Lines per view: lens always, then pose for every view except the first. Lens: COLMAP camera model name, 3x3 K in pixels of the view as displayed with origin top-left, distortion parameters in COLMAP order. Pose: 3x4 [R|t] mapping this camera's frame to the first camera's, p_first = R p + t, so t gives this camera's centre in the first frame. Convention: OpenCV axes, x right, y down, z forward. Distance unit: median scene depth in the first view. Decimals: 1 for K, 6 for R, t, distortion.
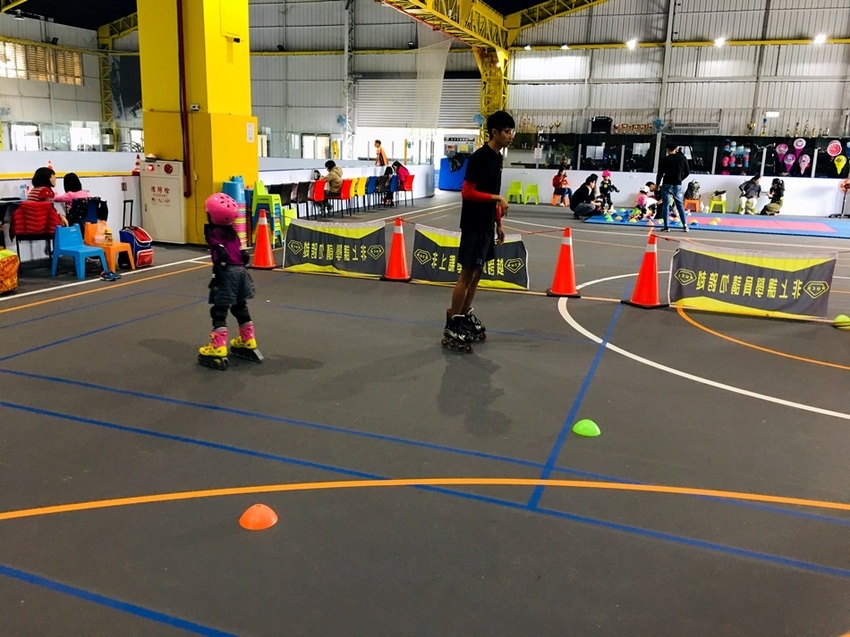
lens RADIAL K [[720.4, 0, 422.1], [0, 720.4, 302.2], [0, 0, 1]] dist [0.079321, -0.098047]
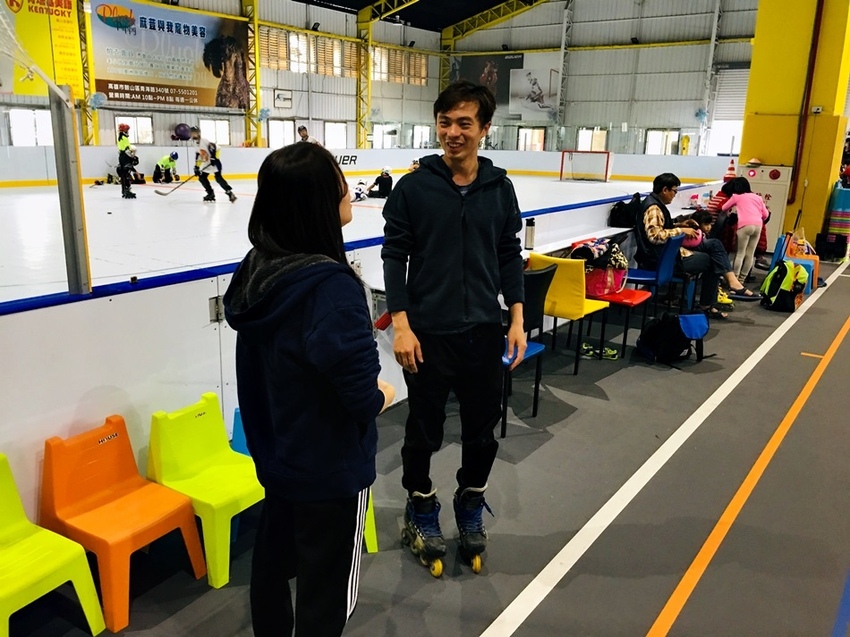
lens RADIAL K [[720.4, 0, 422.1], [0, 720.4, 302.2], [0, 0, 1]] dist [0.079321, -0.098047]
pose [[0.963010, 0.057117, -0.263345, -0.190946], [-0.054108, 0.998361, 0.018672, -0.003542], [0.263979, -0.003732, 0.964521, -0.015220]]
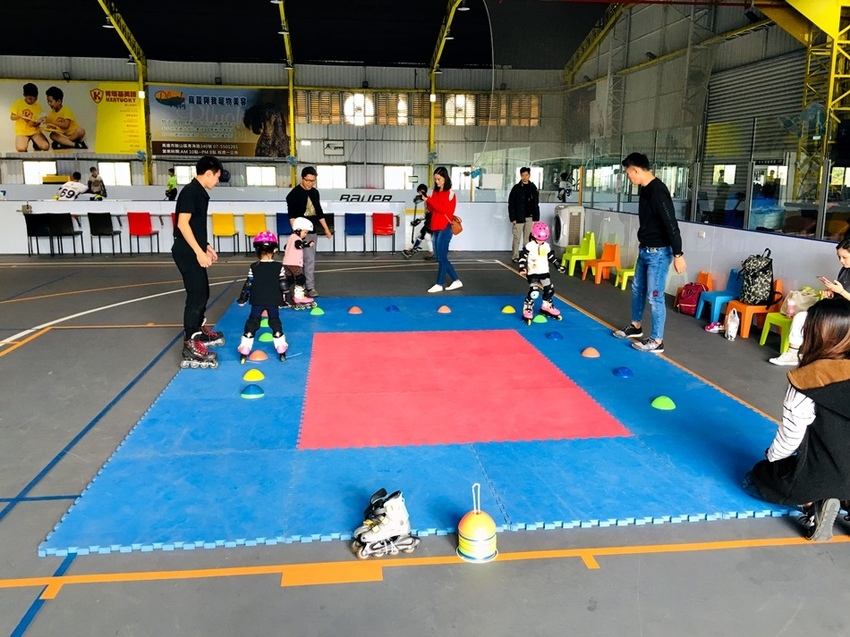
lens RADIAL K [[720.4, 0, 422.1], [0, 720.4, 302.2], [0, 0, 1]] dist [0.079321, -0.098047]
pose [[0.450785, 0.127683, -0.883453, 0.421789], [-0.181475, 0.982157, 0.049350, -0.081199], [0.873991, 0.138079, 0.465913, 0.454529]]
